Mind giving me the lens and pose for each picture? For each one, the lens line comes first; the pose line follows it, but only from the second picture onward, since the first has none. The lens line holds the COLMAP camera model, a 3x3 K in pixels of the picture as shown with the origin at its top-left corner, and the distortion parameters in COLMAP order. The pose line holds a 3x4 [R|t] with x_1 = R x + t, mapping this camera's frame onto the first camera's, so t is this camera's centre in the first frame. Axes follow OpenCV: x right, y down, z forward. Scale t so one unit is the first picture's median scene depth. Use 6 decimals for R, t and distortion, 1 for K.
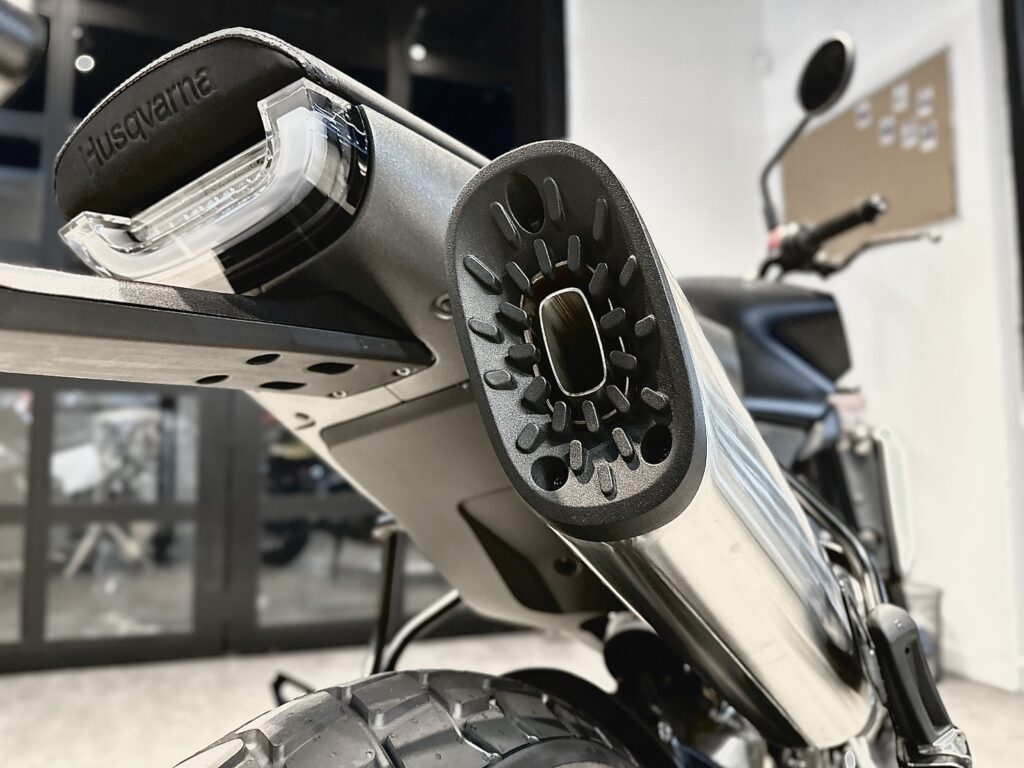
lens RADIAL K [[736.3, 0, 512.0], [0, 736.3, 384.0], [0, 0, 1]] dist [-0.021551, -0.000797]
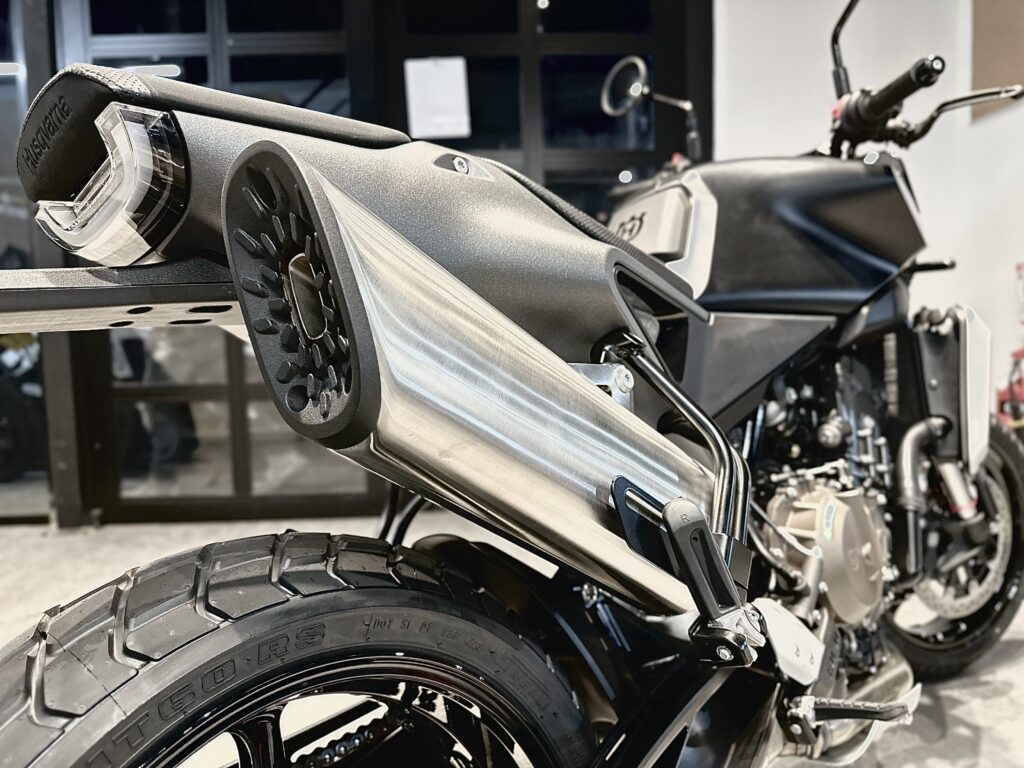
lens RADIAL K [[721.4, 0, 512.0], [0, 721.4, 384.0], [0, 0, 1]] dist [-0.005566, -0.003490]
pose [[0.966073, -0.004189, -0.258235, 0.704875], [0.048877, 0.984765, 0.166879, -0.094342], [0.253602, -0.173840, 0.951560, -0.128651]]
